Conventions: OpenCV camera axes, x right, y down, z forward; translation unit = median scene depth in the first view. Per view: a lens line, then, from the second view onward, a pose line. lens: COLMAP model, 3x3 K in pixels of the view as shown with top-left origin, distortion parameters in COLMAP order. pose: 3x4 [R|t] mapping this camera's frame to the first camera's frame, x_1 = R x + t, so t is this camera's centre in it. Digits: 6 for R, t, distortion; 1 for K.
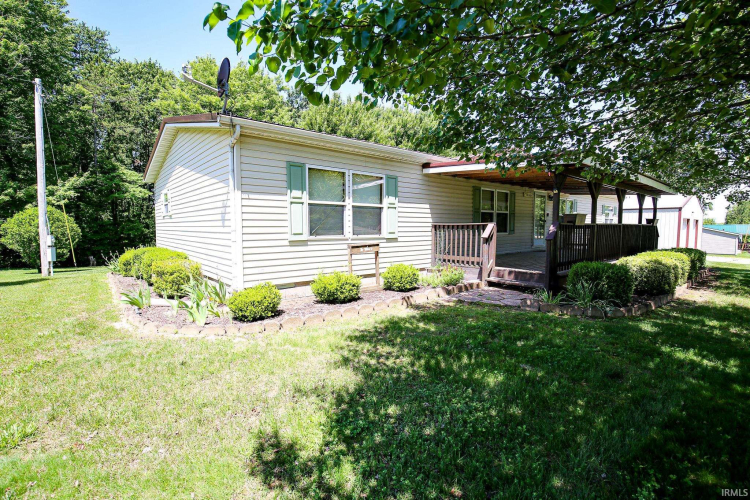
lens RADIAL K [[355.4, 0, 377.0], [0, 355.4, 250.3], [0, 0, 1]] dist [-0.020472, 0.005904]
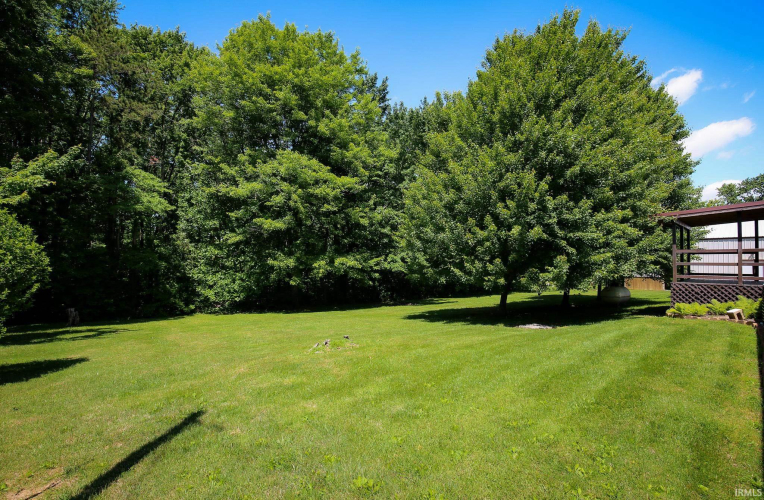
lens RADIAL K [[349.6, 0, 380.7], [0, 349.6, 249.2], [0, 0, 1]] dist [-0.017825, 0.004412]
pose [[0.998920, -0.002054, 0.046418, -0.945622], [0.006737, 0.994869, -0.100951, -0.051640], [-0.045973, 0.101155, 0.993808, 1.150868]]
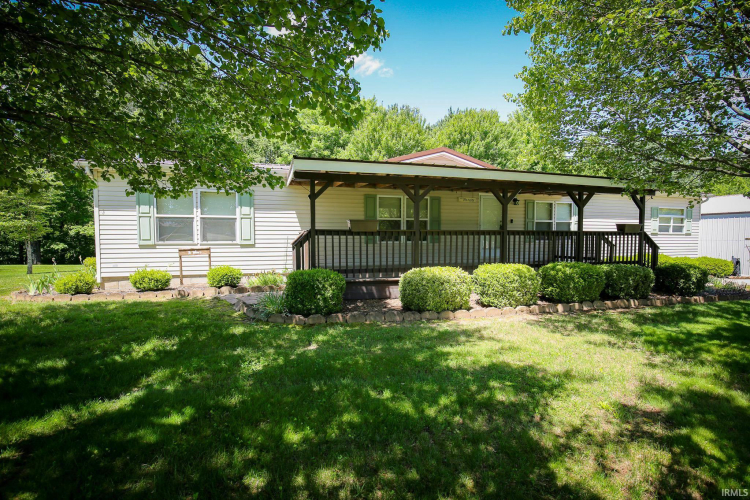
lens RADIAL K [[355.4, 0, 374.4], [0, 355.4, 249.3], [0, 0, 1]] dist [-0.020472, 0.005904]
pose [[0.900882, 0.024264, -0.433386, 1.086148], [-0.030263, 0.999518, -0.006948, -0.025540], [0.433009, 0.019375, 0.901181, 0.163818]]
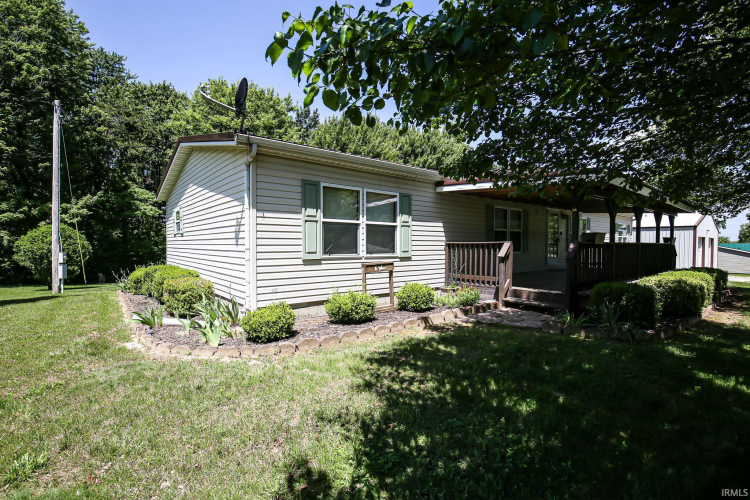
lens RADIAL K [[355.4, 0, 375.5], [0, 355.4, 251.1], [0, 0, 1]] dist [-0.020472, 0.005904]
pose [[0.999848, 0.002321, -0.017259, -0.028040], [-0.003143, 0.998853, -0.047781, -0.003288], [0.017128, 0.047828, 0.998709, 0.016460]]
